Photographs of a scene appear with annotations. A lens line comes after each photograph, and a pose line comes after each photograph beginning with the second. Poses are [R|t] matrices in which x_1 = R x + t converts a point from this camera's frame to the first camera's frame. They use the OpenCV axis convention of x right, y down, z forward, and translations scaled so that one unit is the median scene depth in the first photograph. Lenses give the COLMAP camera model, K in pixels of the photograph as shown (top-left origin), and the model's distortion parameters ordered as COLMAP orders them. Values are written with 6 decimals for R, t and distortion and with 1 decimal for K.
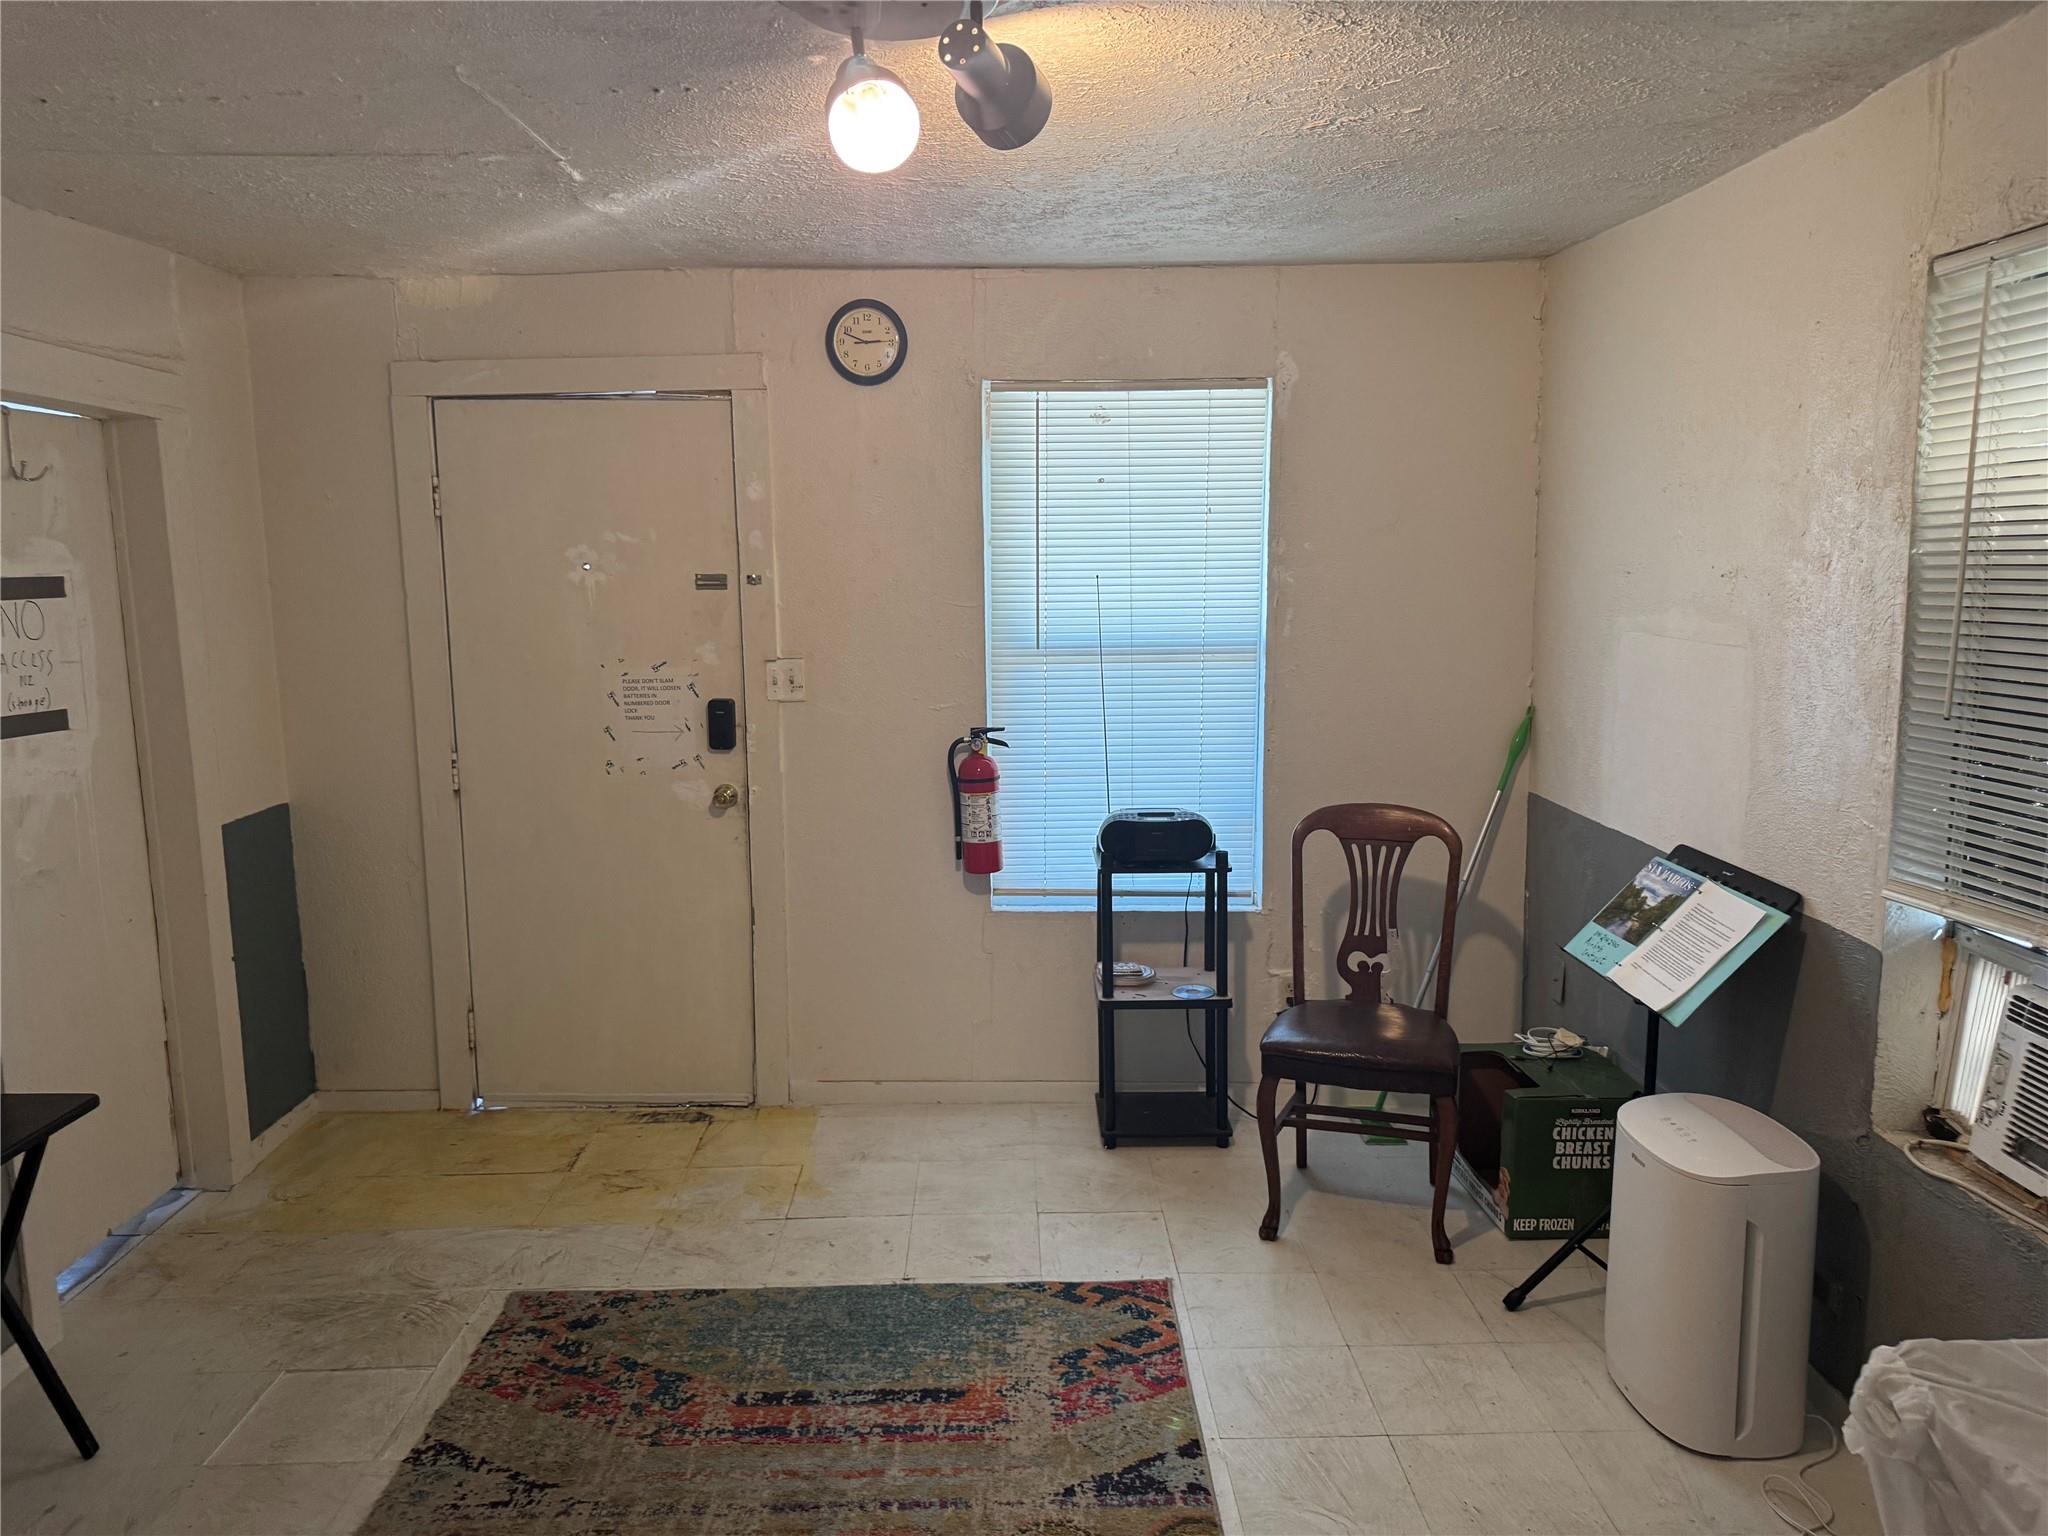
lens RADIAL K [[1430.4, 0, 1017.1], [0, 1430.4, 772.2], [0, 0, 1]] dist [0.112942, -0.128794]
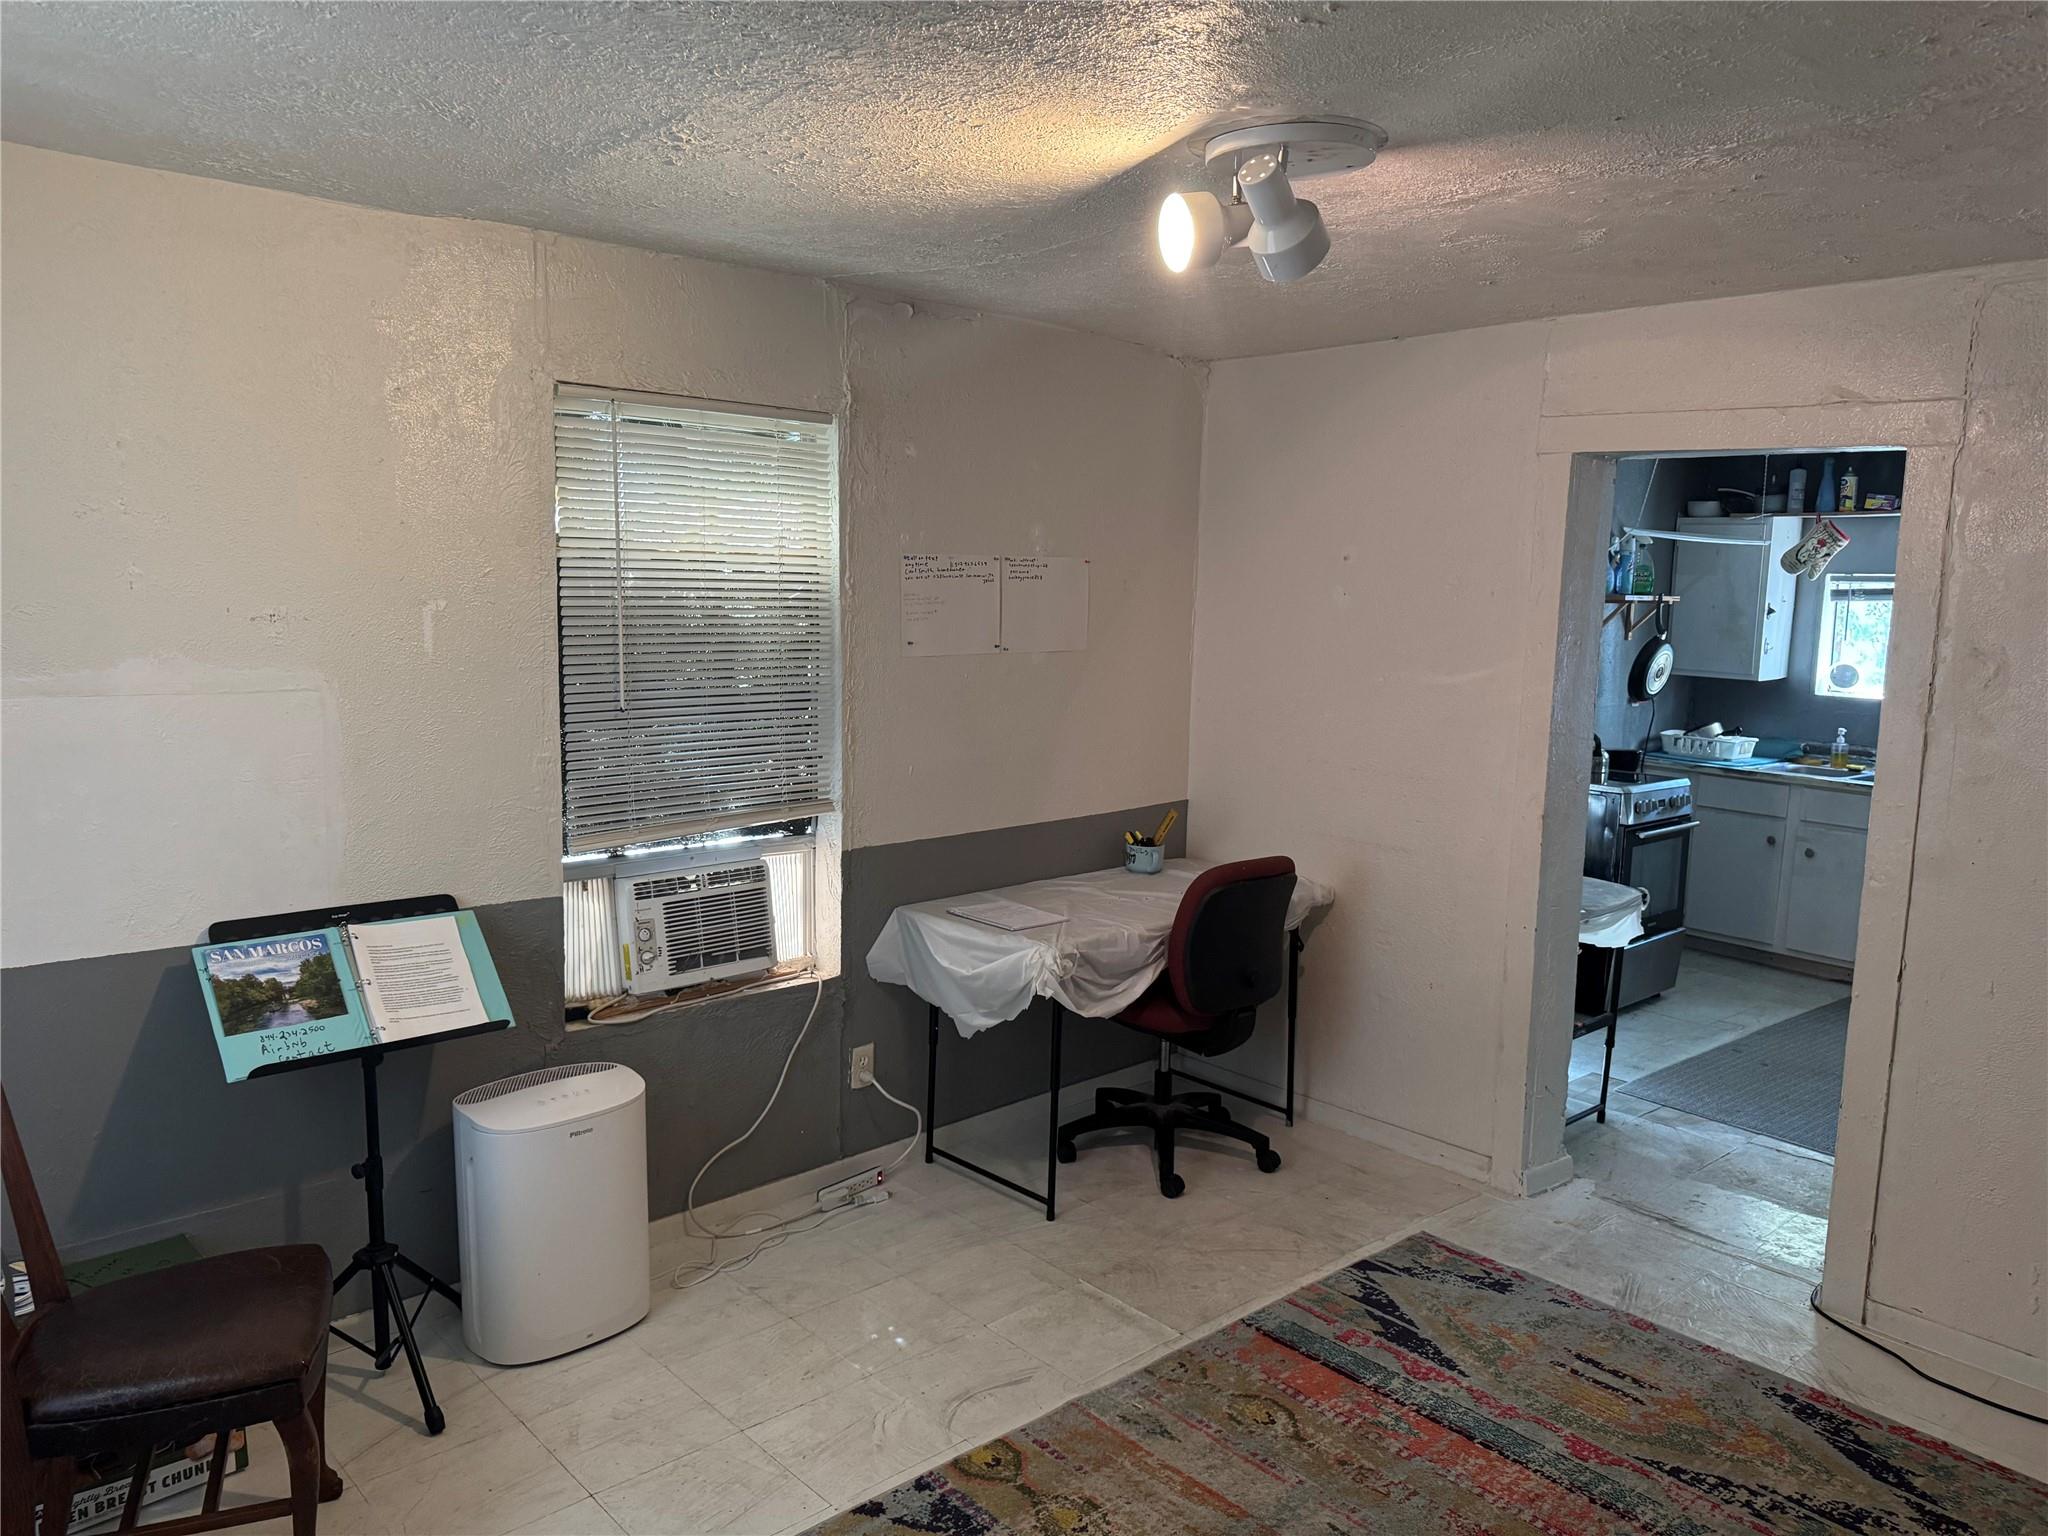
lens RADIAL K [[1496.2, 0, 1027.1], [0, 1496.2, 779.5], [0, 0, 1]] dist [0.018567, -0.001757]
pose [[-0.664292, -0.096751, 0.741185, -0.493897], [0.102268, 0.970499, 0.218343, -0.168650], [-0.740444, 0.220843, -0.634800, 1.099785]]
